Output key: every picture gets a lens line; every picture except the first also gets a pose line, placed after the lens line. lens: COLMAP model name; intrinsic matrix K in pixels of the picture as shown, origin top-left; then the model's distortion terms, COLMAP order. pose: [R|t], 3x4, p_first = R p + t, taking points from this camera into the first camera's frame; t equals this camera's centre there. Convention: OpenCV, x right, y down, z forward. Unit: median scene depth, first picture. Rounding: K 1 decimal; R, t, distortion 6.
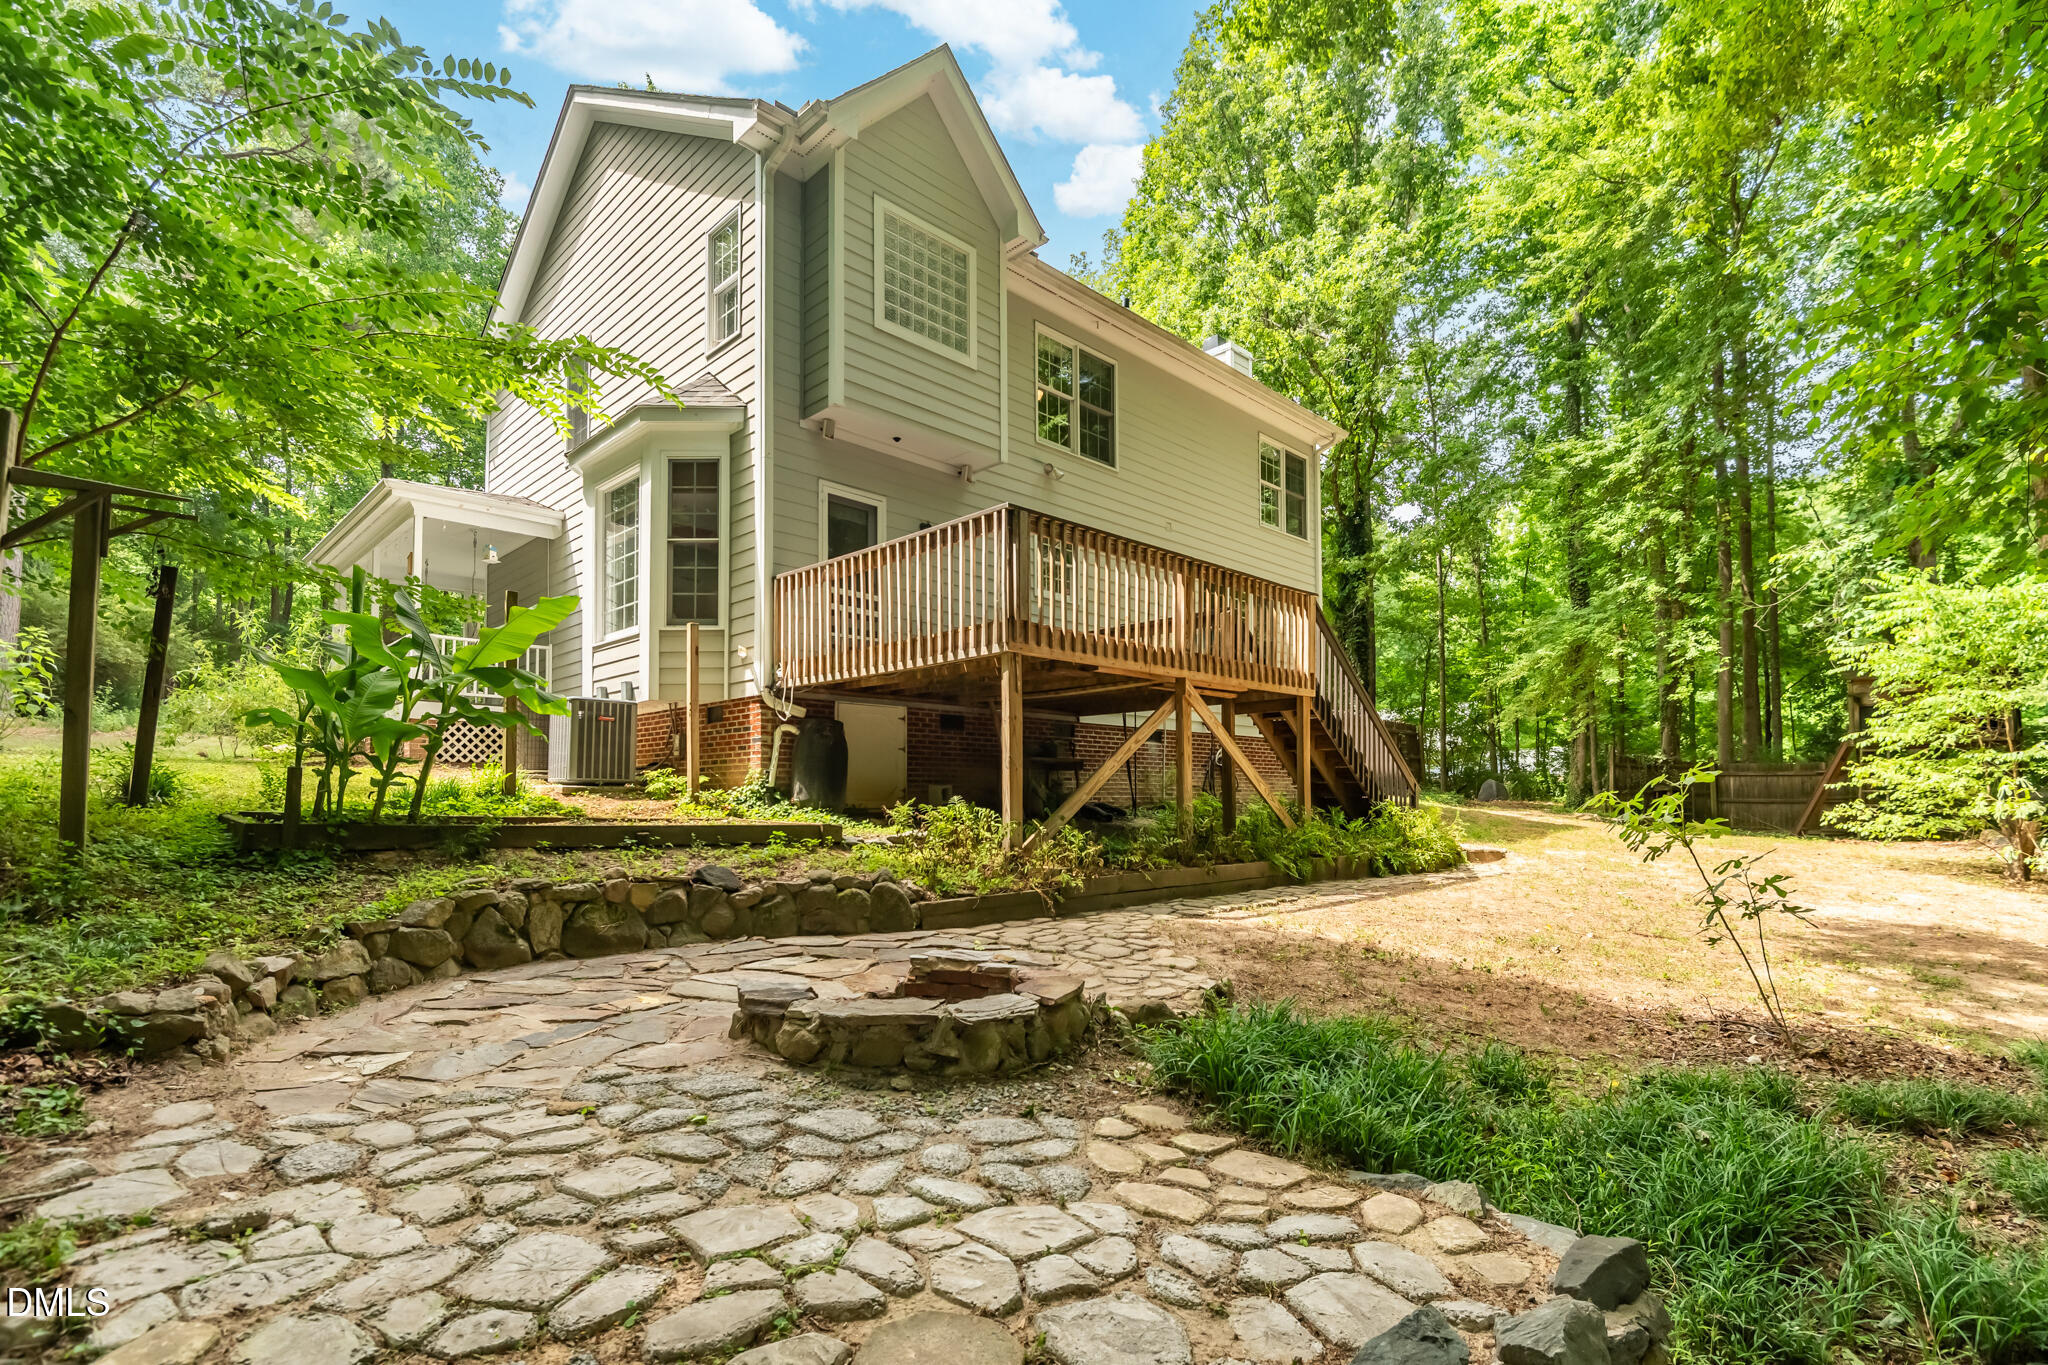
lens RADIAL K [[931.7, 0, 1035.9], [0, 931.7, 751.1], [0, 0, 1]] dist [0.020121, 0.000675]
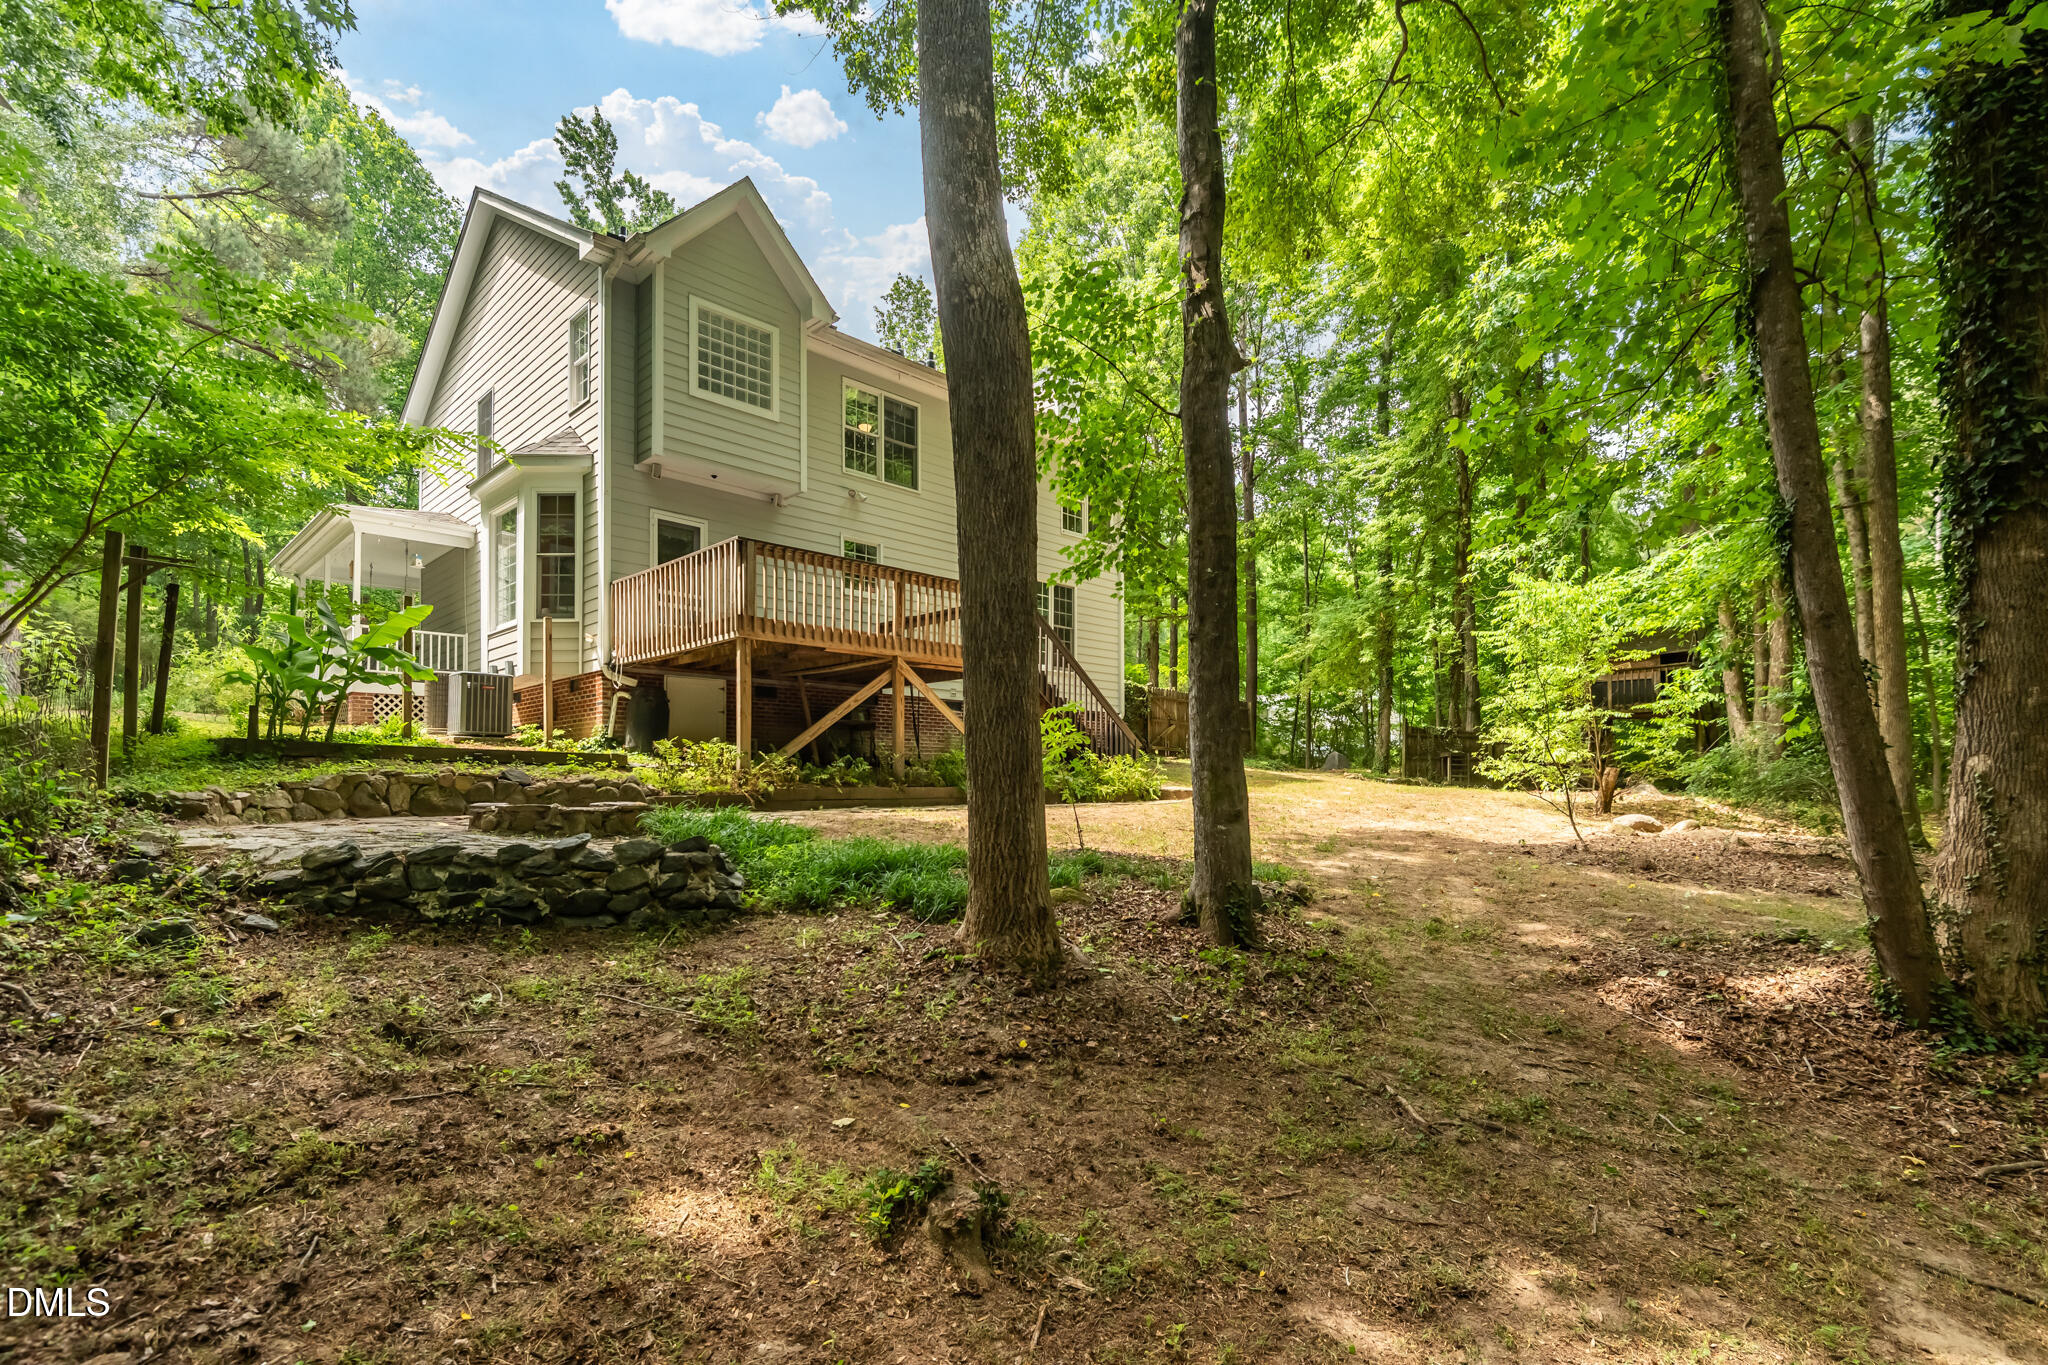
lens RADIAL K [[931.7, 0, 1002.3], [0, 931.7, 749.3], [0, 0, 1]] dist [0.020121, 0.000675]
pose [[0.999966, -0.002768, -0.007792, 0.288296], [0.002854, 0.999934, 0.011092, 0.040510], [0.007761, -0.011114, 0.999908, -0.345248]]
